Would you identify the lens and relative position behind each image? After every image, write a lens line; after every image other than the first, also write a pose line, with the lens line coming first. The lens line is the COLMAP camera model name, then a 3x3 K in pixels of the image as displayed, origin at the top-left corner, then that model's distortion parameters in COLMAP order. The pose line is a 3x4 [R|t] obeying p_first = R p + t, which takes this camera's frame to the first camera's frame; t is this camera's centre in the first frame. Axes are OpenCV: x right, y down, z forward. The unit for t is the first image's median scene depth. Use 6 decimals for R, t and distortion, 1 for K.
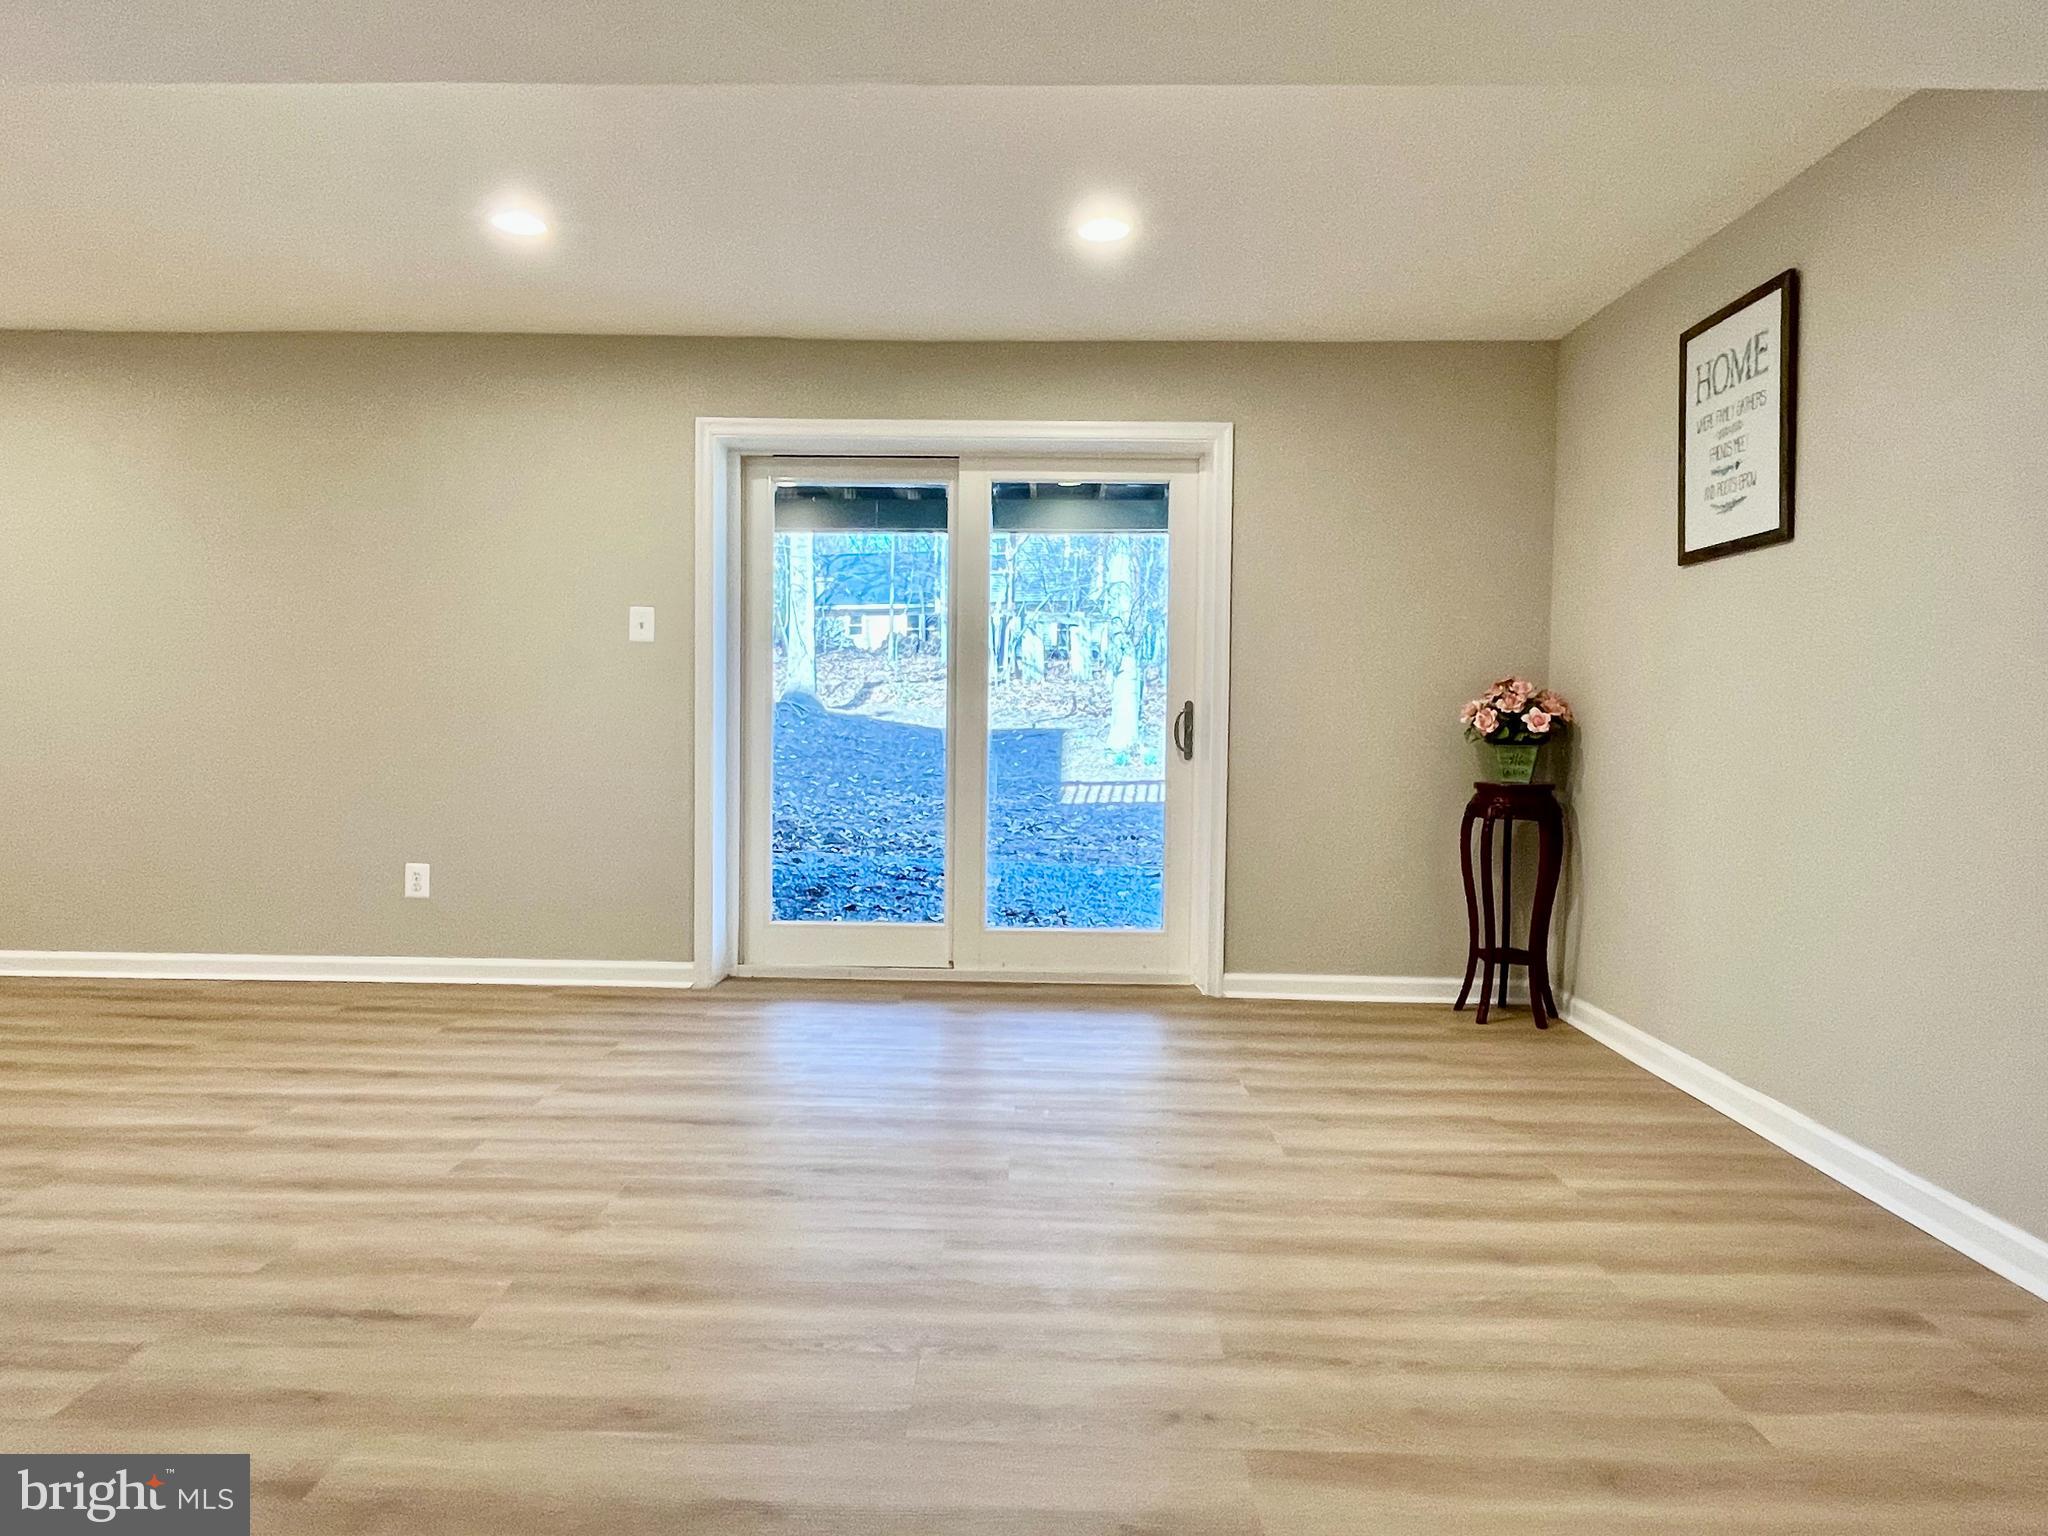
lens RADIAL K [[1215.8, 0, 1024.0], [0, 1215.8, 768.0], [0, 0, 1]] dist [0.002807, 0.001342]
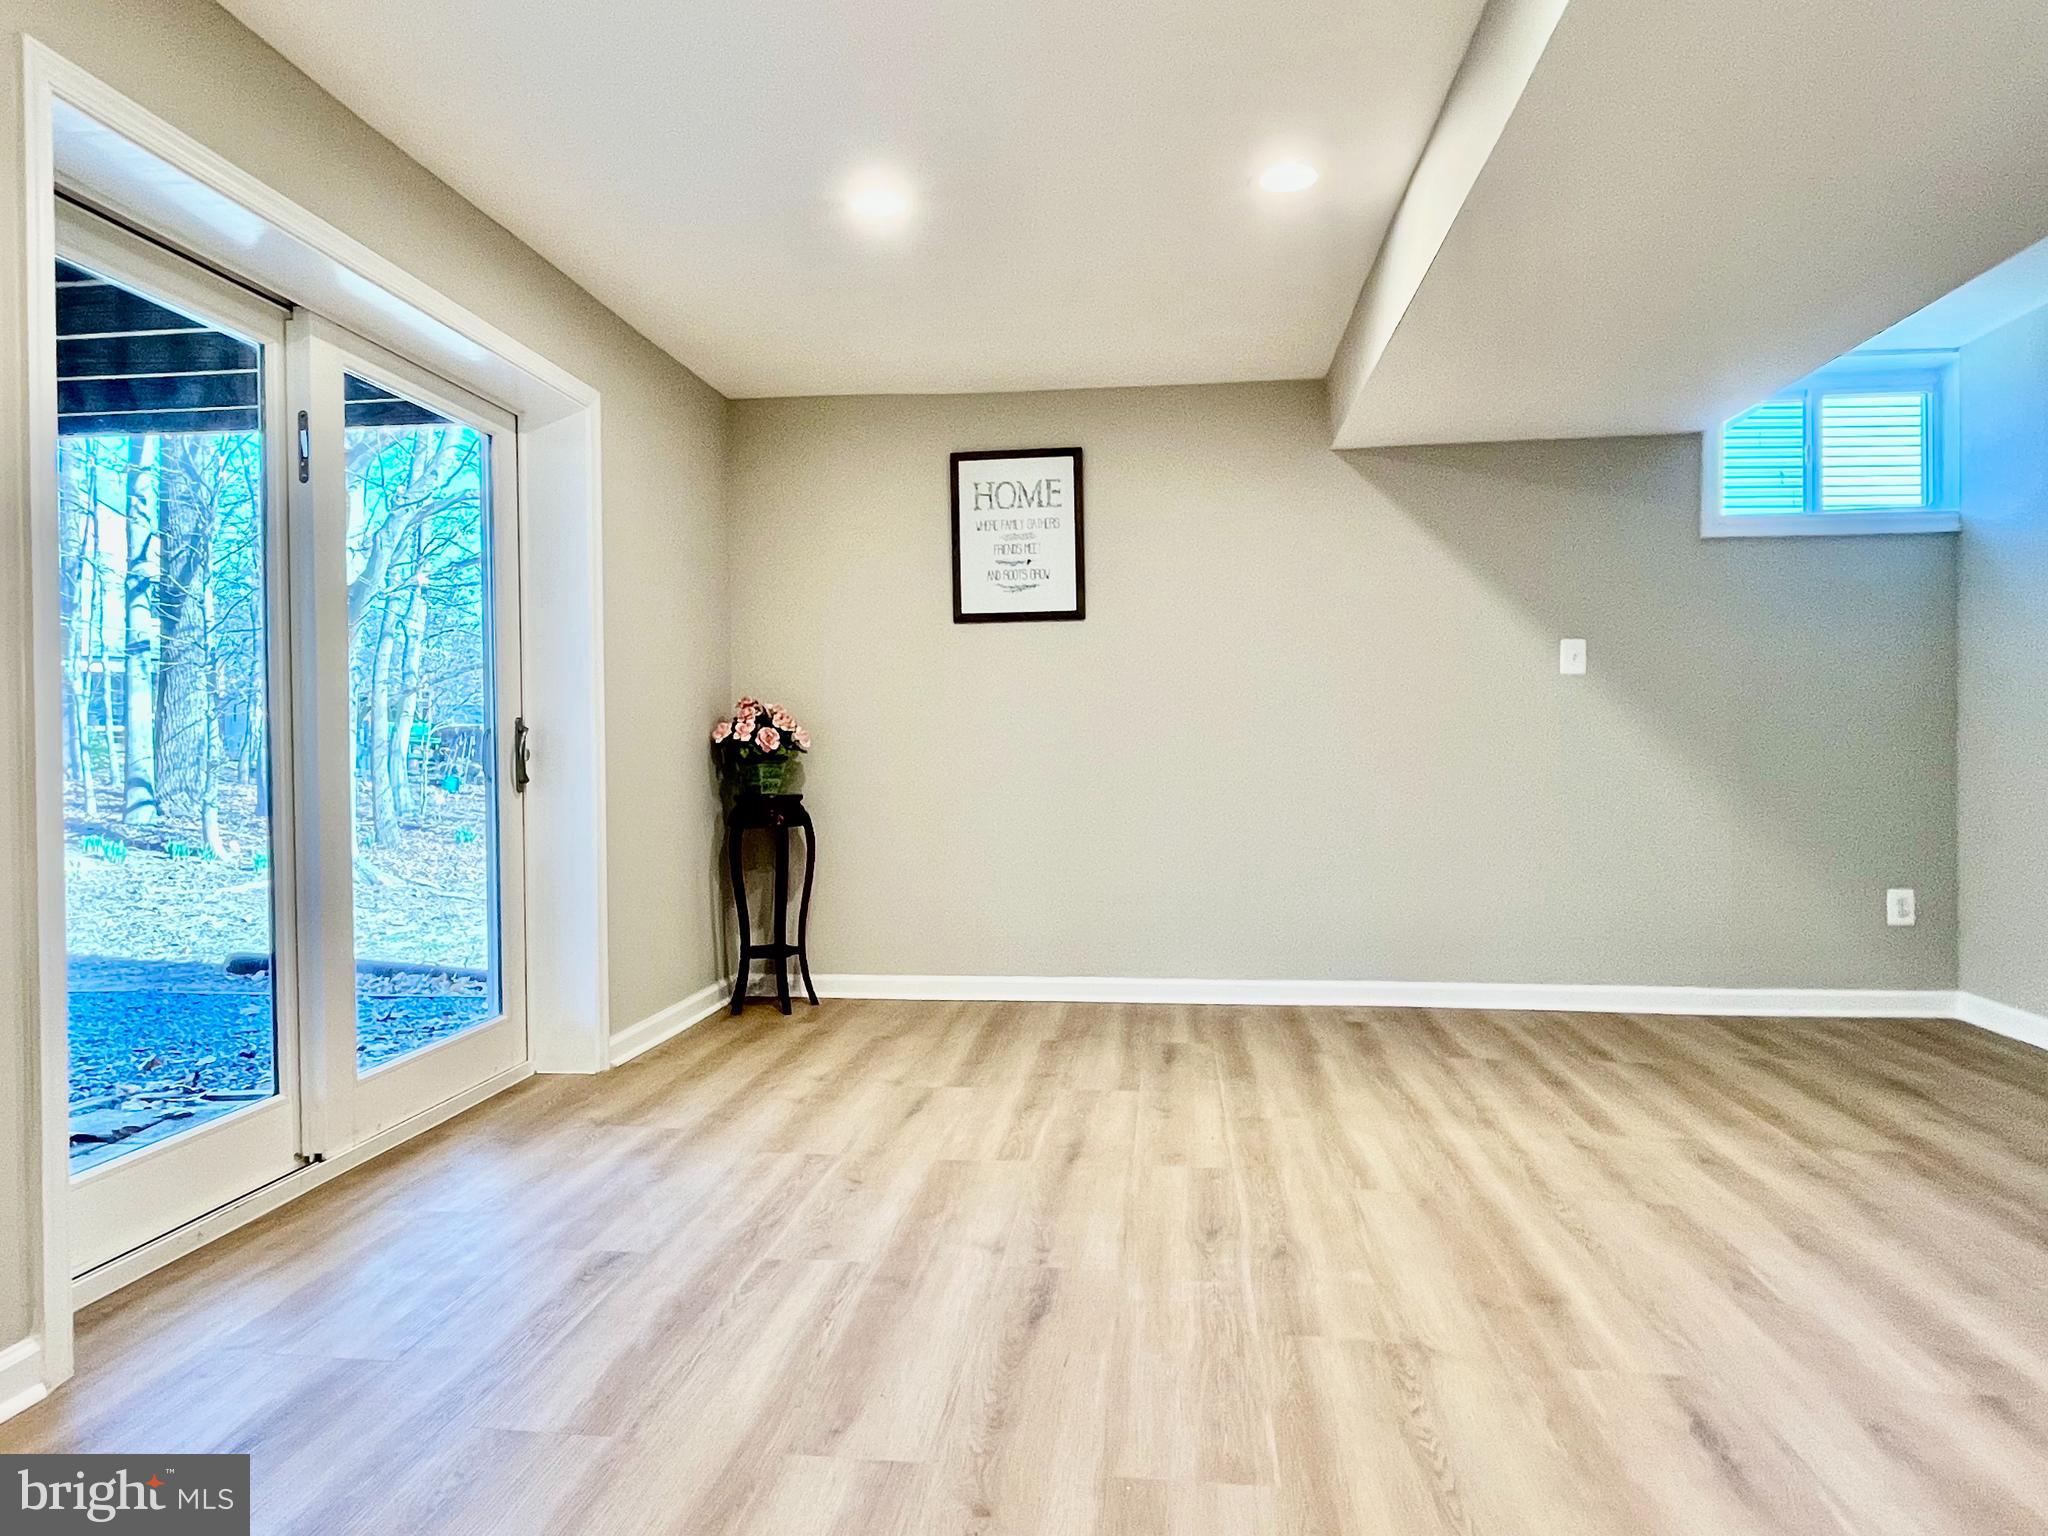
lens RADIAL K [[1215.8, 0, 1024.0], [0, 1215.8, 768.0], [0, 0, 1]] dist [0.002807, 0.001342]
pose [[0.112943, -0.027227, 0.993228, -0.932478], [0.052862, 0.998373, 0.021357, -0.032907], [-0.992194, 0.050092, 0.114199, 0.895753]]
